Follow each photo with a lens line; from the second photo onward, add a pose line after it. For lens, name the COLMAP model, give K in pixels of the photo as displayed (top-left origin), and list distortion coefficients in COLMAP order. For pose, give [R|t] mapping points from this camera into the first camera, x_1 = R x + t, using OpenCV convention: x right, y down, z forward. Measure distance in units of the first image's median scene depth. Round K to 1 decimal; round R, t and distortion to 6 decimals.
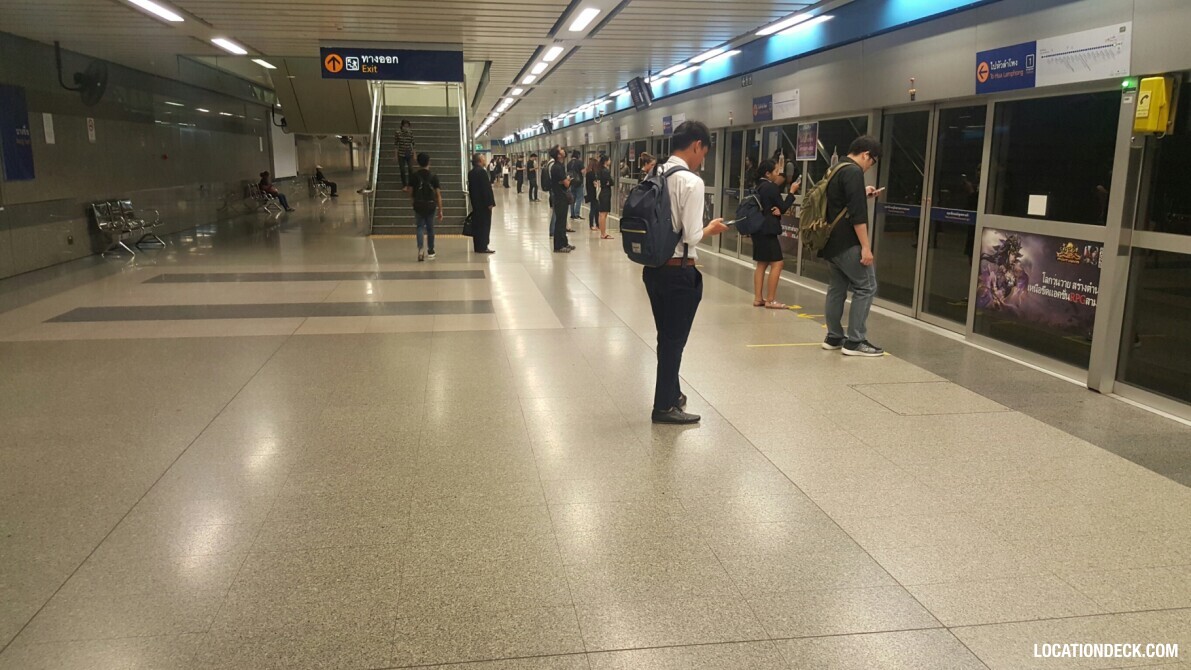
lens RADIAL K [[874.2, 0, 576.1], [0, 874.2, 338.5], [0, 0, 1]] dist [0.051904, -0.084174]
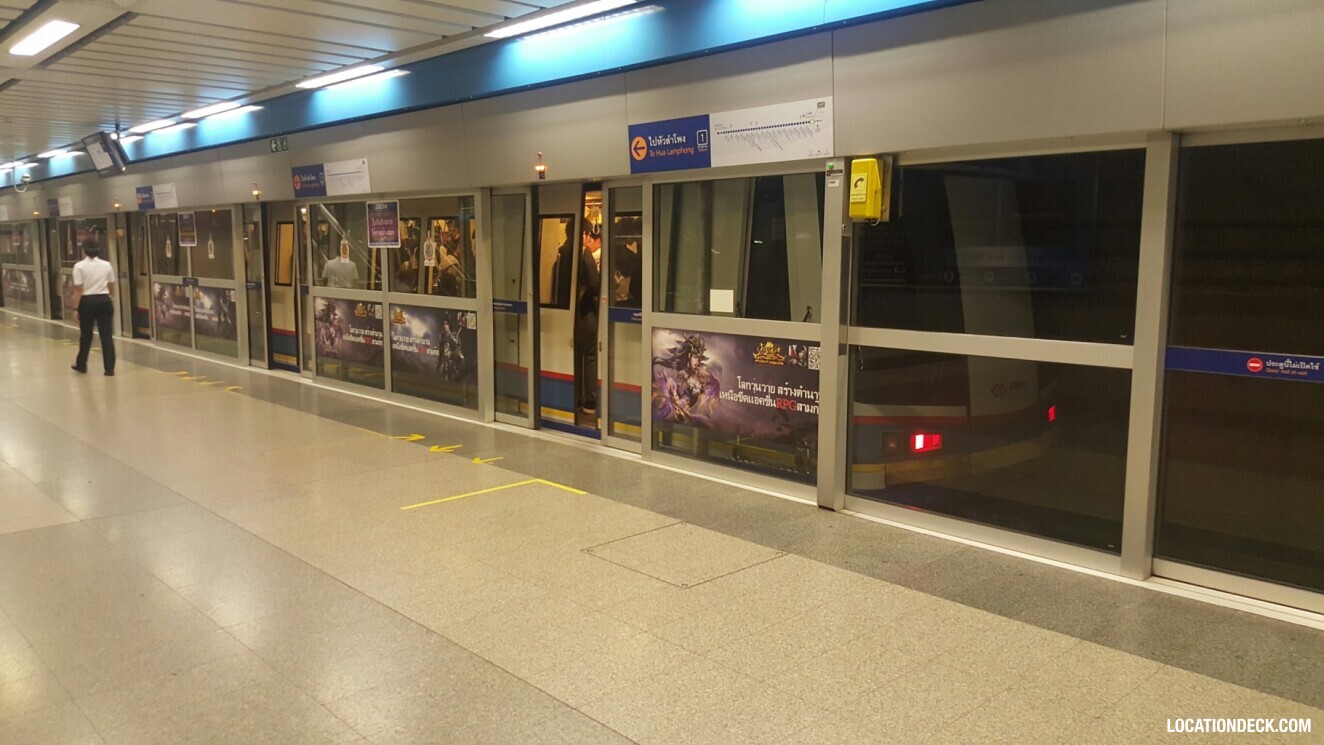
lens RADIAL K [[968.0, 0, 633.4], [0, 968.0, 367.1], [0, 0, 1]] dist [0.141848, -0.223138]
pose [[0.823989, -0.072604, 0.561934, -0.095010], [0.114822, 0.992575, -0.040124, -0.056411], [-0.554849, 0.097584, 0.826208, 0.253301]]
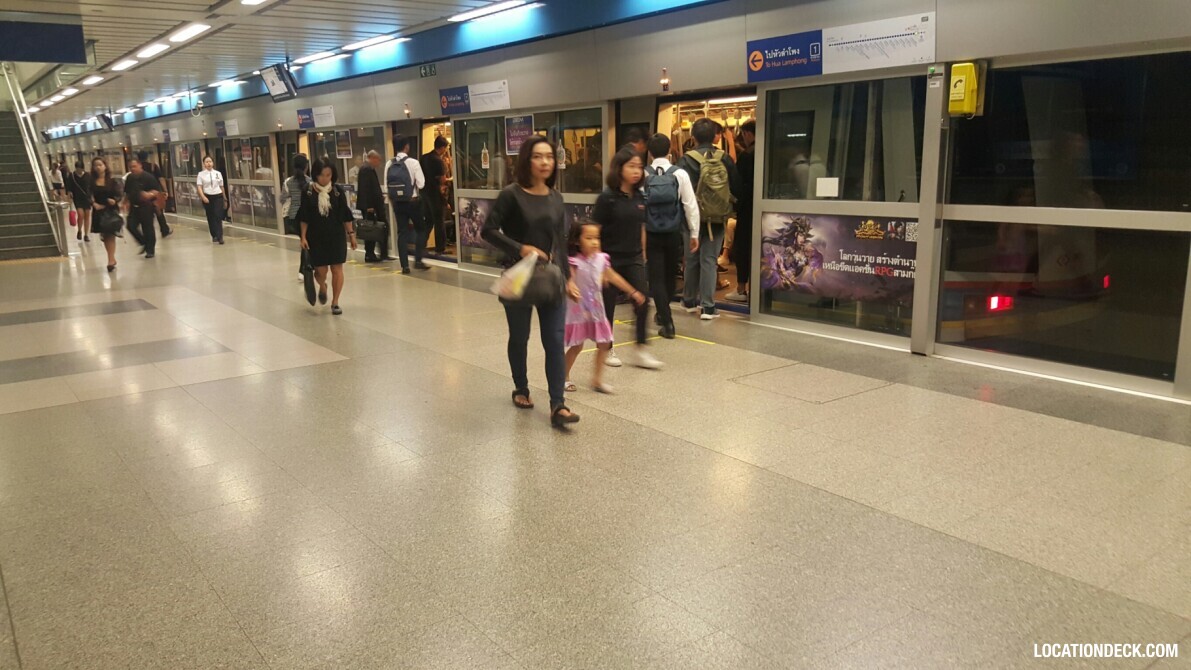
lens RADIAL K [[873.3, 0, 569.8], [0, 873.3, 337.5], [0, 0, 1]] dist [0.143864, -0.243872]
pose [[0.884693, -0.116696, 0.451332, -0.249533], [0.117228, 0.992741, 0.026893, -0.036277], [-0.451194, 0.029117, 0.891951, 0.191015]]
